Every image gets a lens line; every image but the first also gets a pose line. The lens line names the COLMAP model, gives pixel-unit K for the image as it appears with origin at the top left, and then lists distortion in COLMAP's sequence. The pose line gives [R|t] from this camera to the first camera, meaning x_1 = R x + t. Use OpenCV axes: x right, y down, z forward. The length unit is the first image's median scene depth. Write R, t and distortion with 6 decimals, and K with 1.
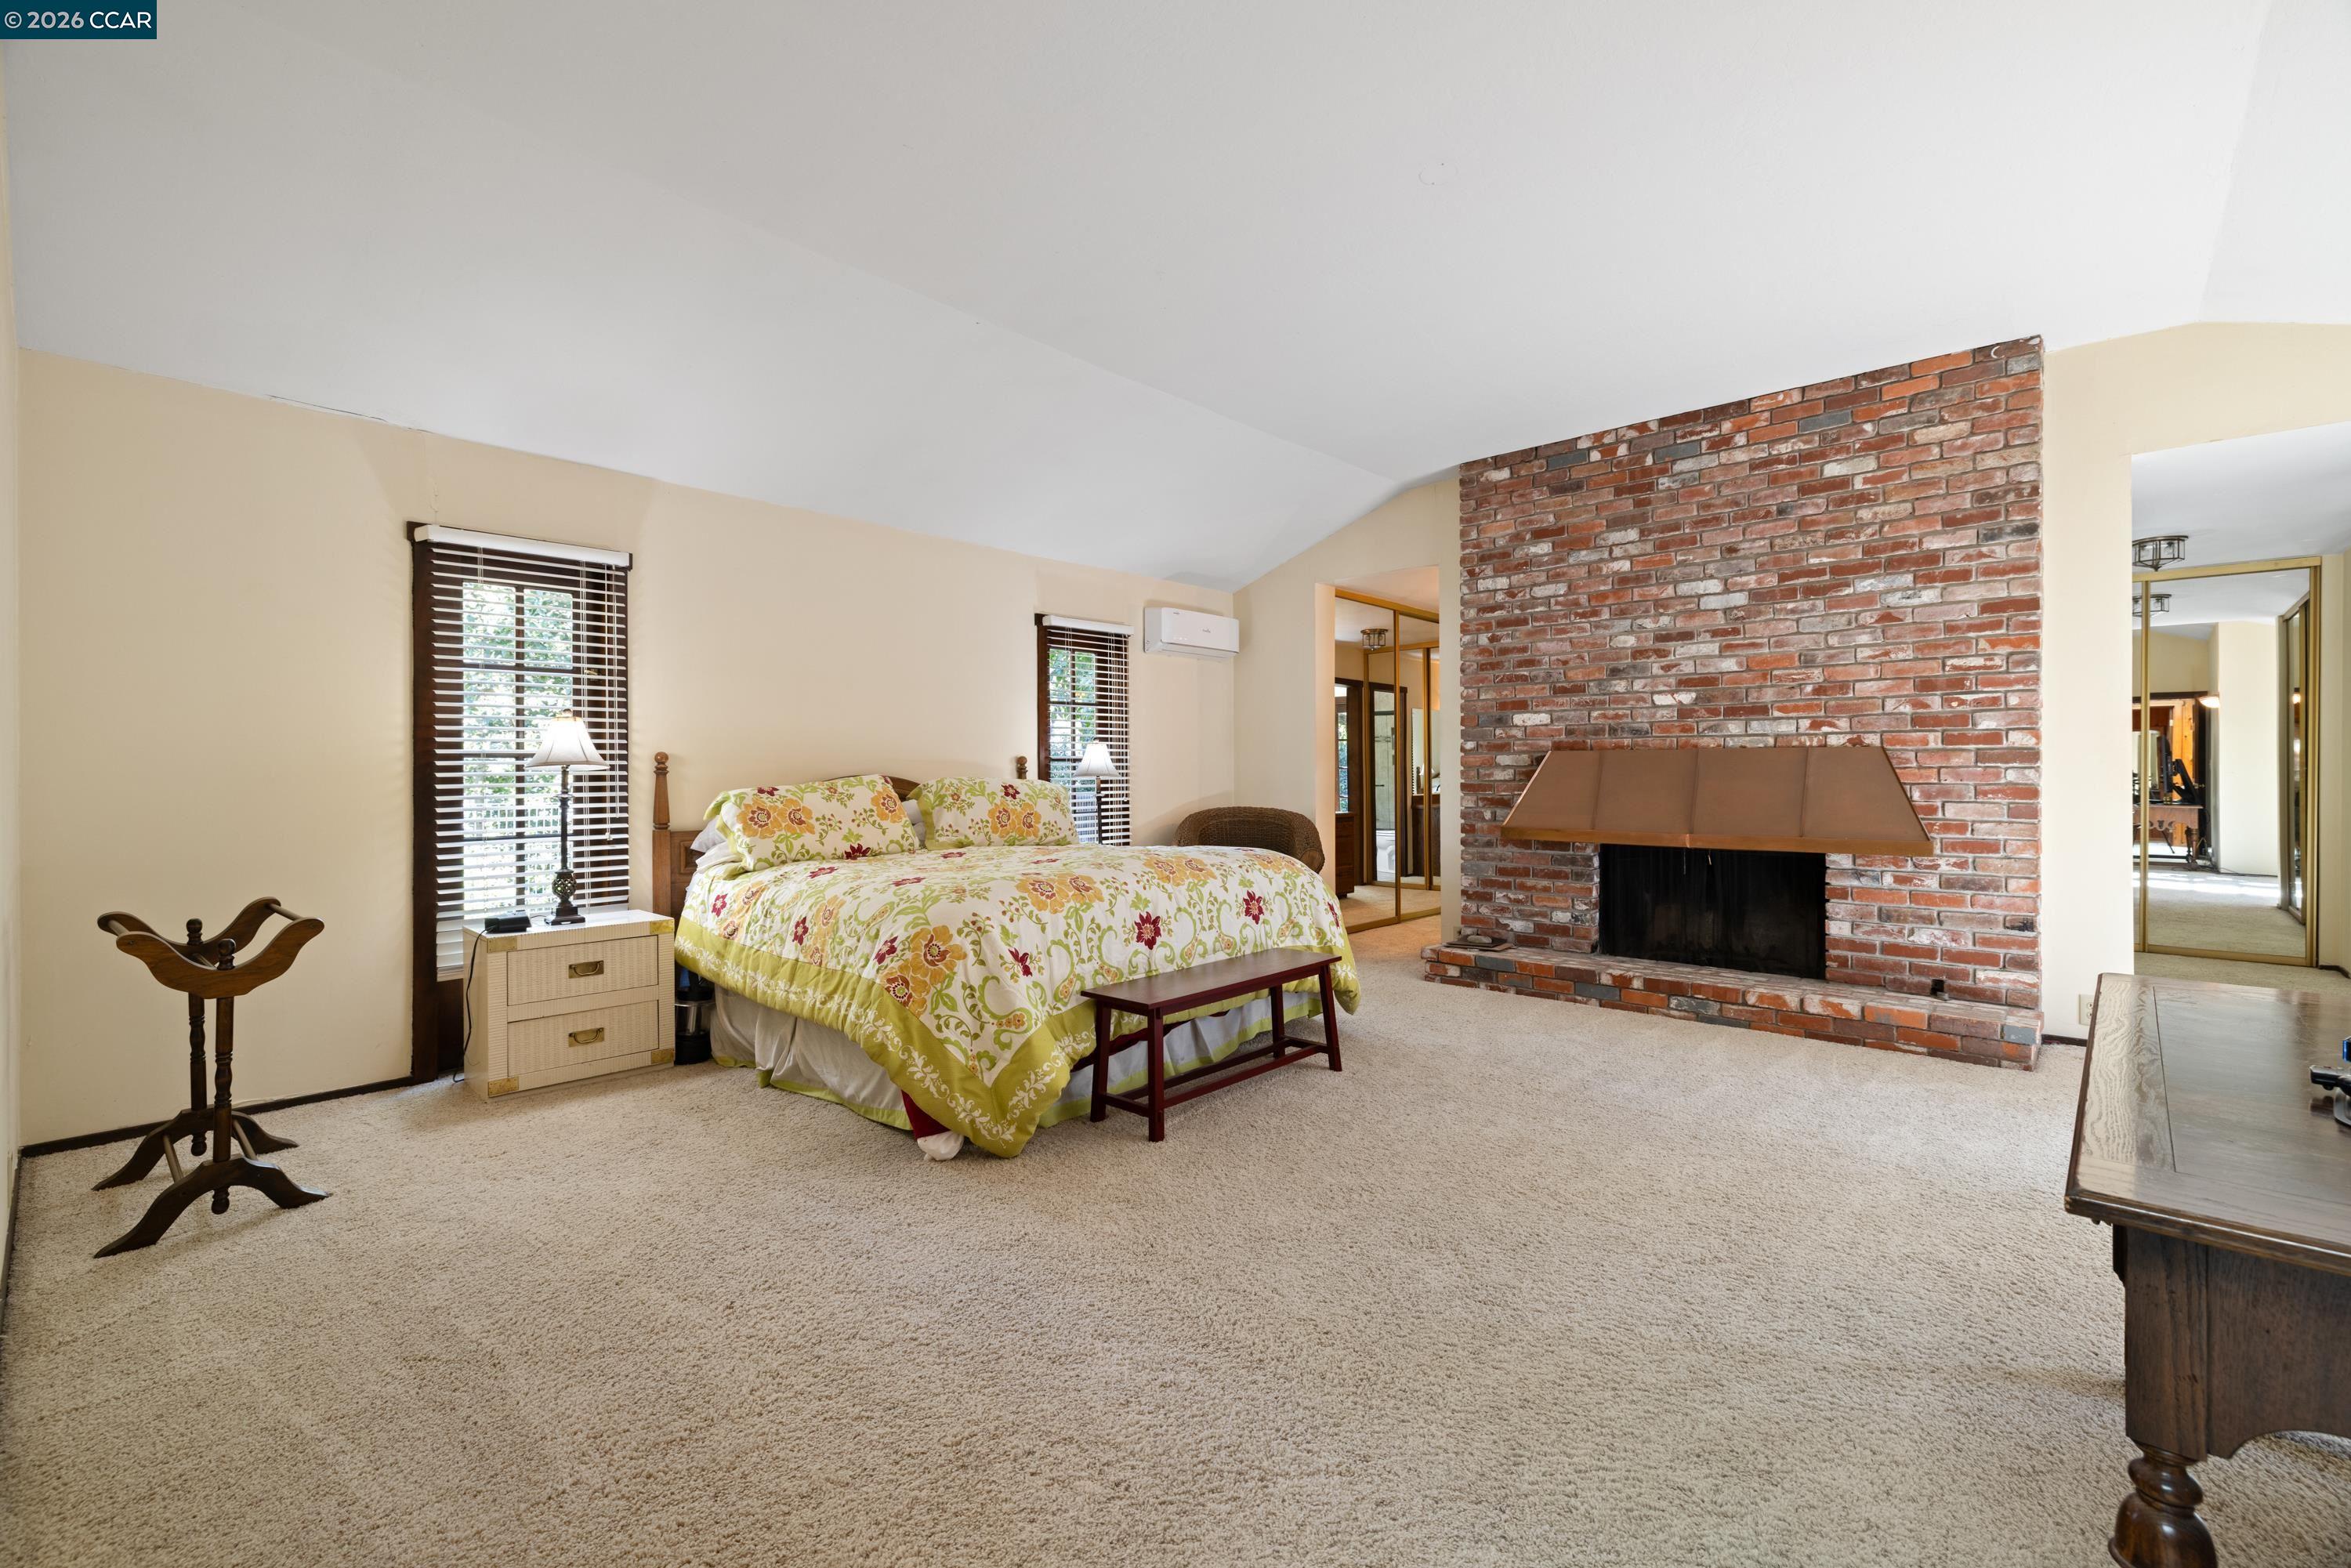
lens RADIAL K [[1017.4, 0, 1172.6], [0, 1017.4, 783.9], [0, 0, 1]] dist [0.001847, 0.000078]
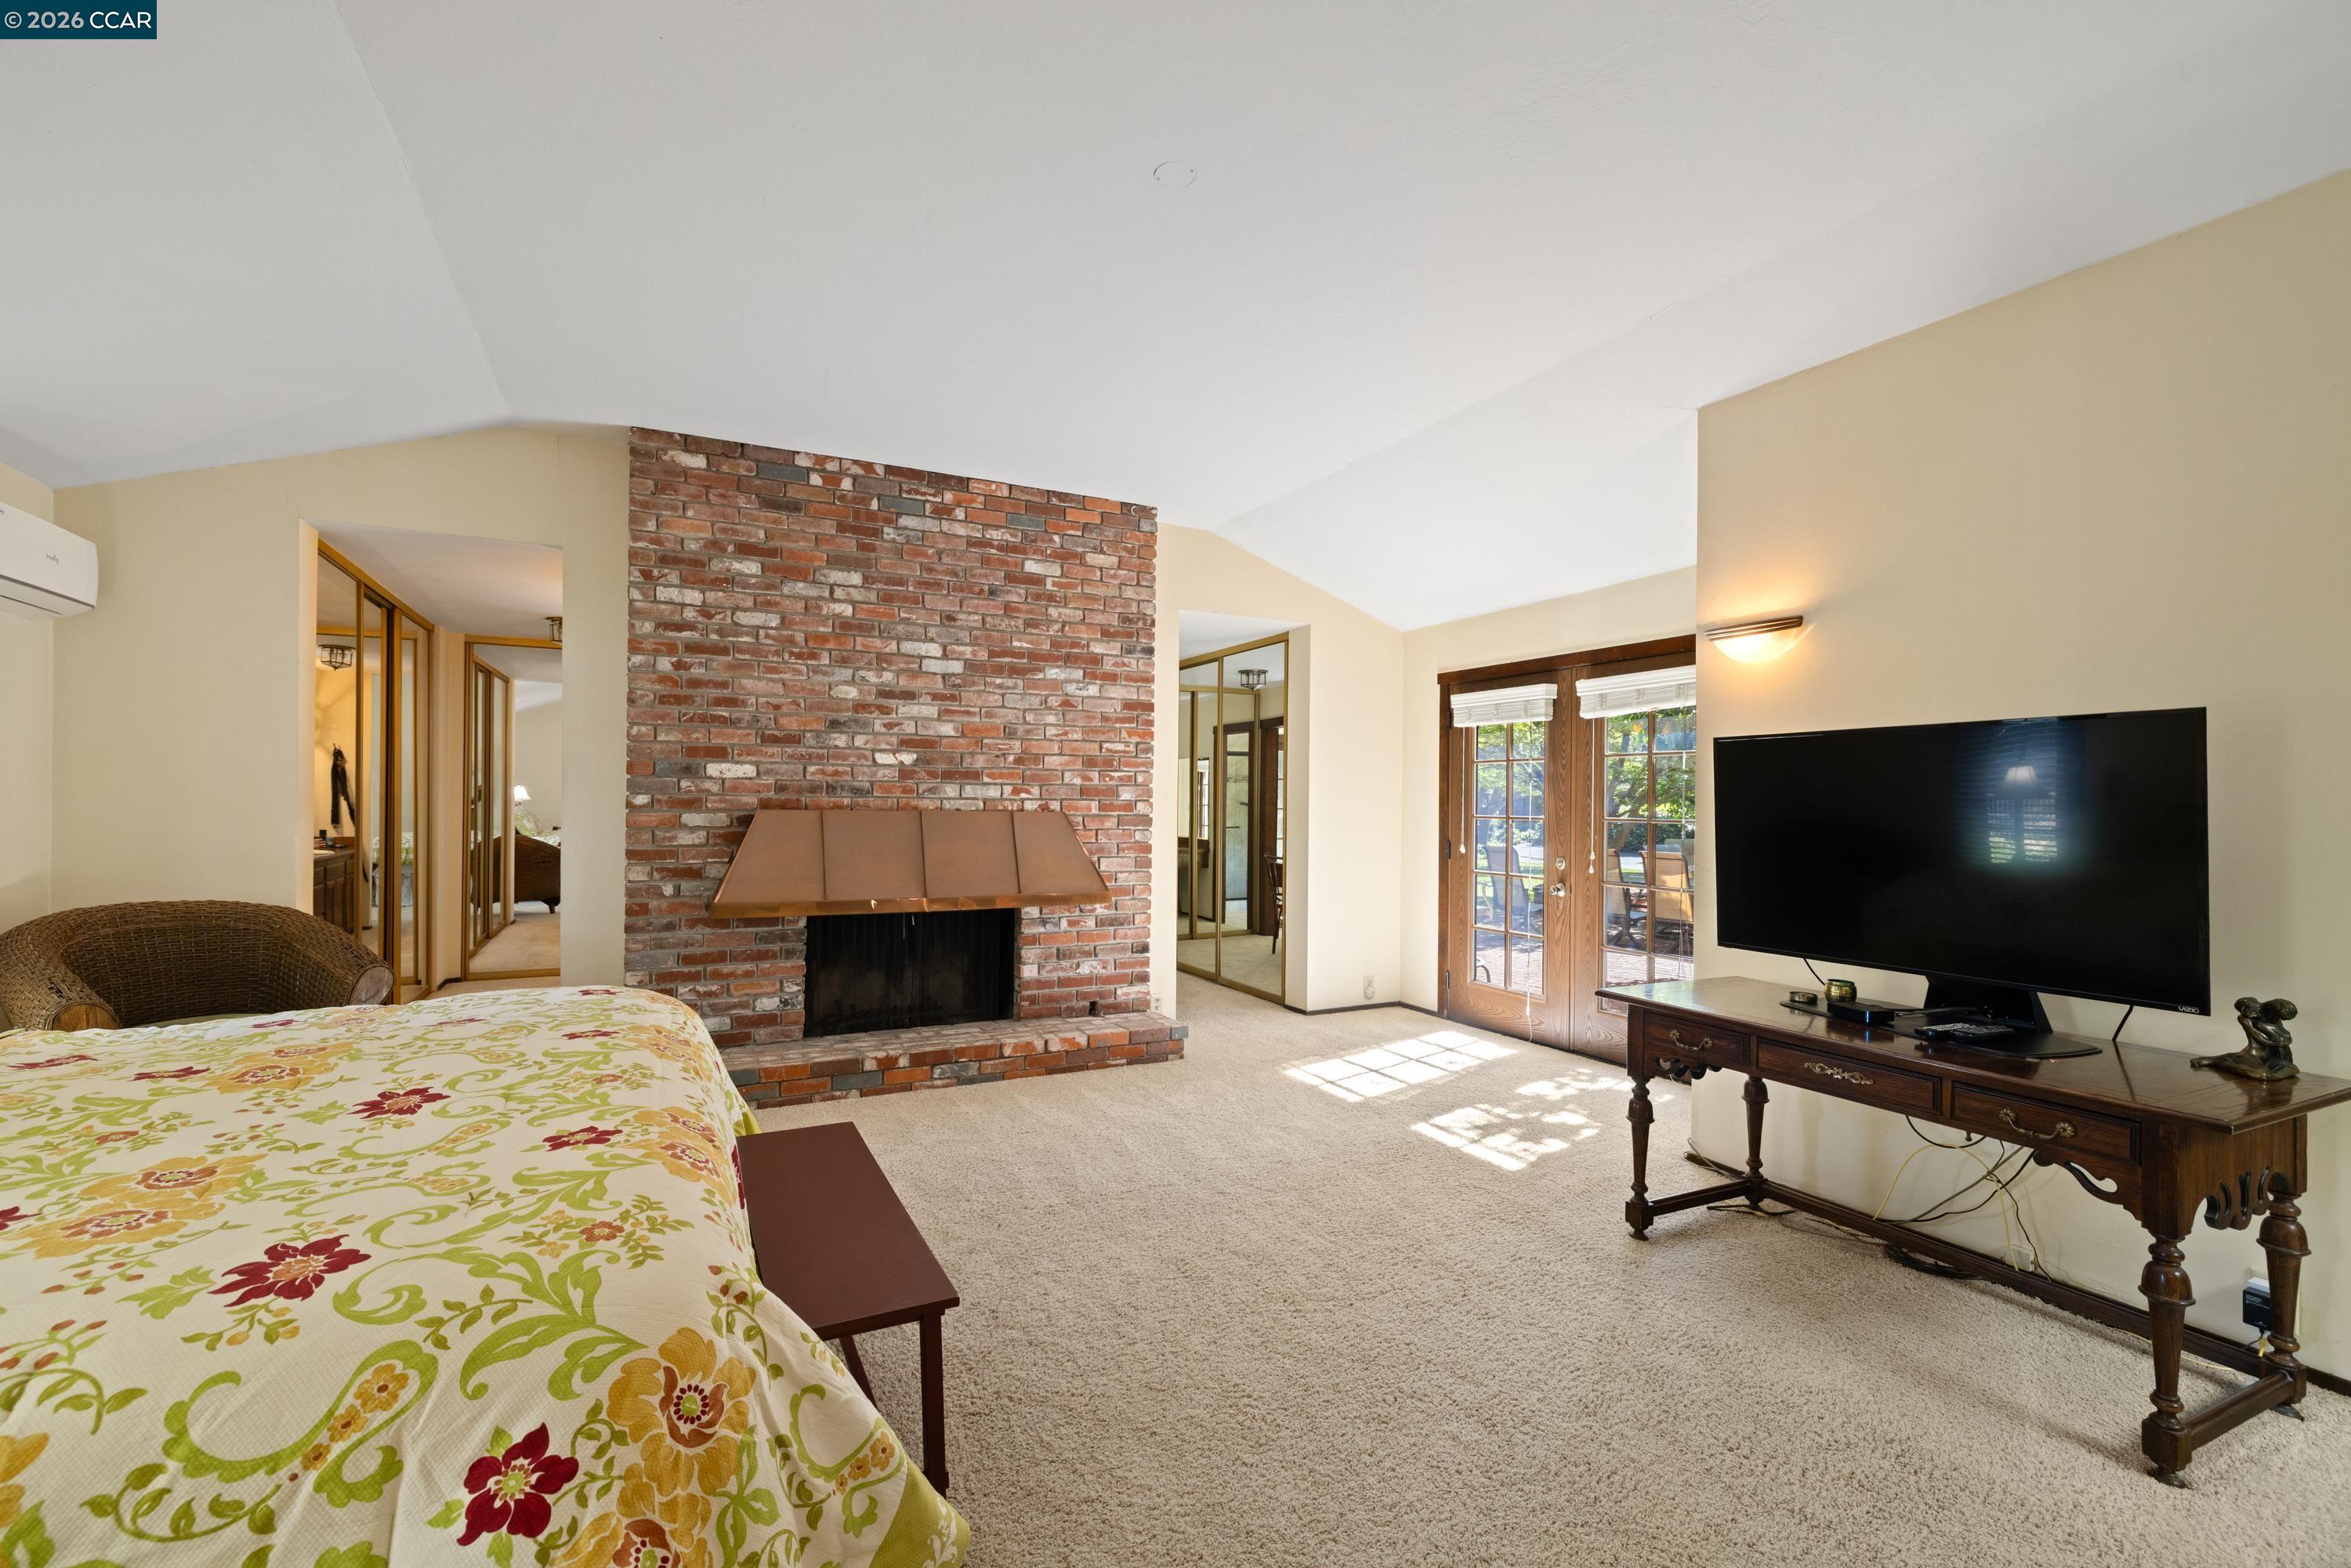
lens RADIAL K [[1017.4, 0, 1167.0], [0, 1017.4, 801.1], [0, 0, 1]] dist [0.001847, 0.000078]
pose [[0.357085, 0.004590, 0.934060, -0.332497], [-0.001892, 0.999989, -0.004190, -0.041003], [-0.934070, -0.000271, 0.357090, 0.428795]]
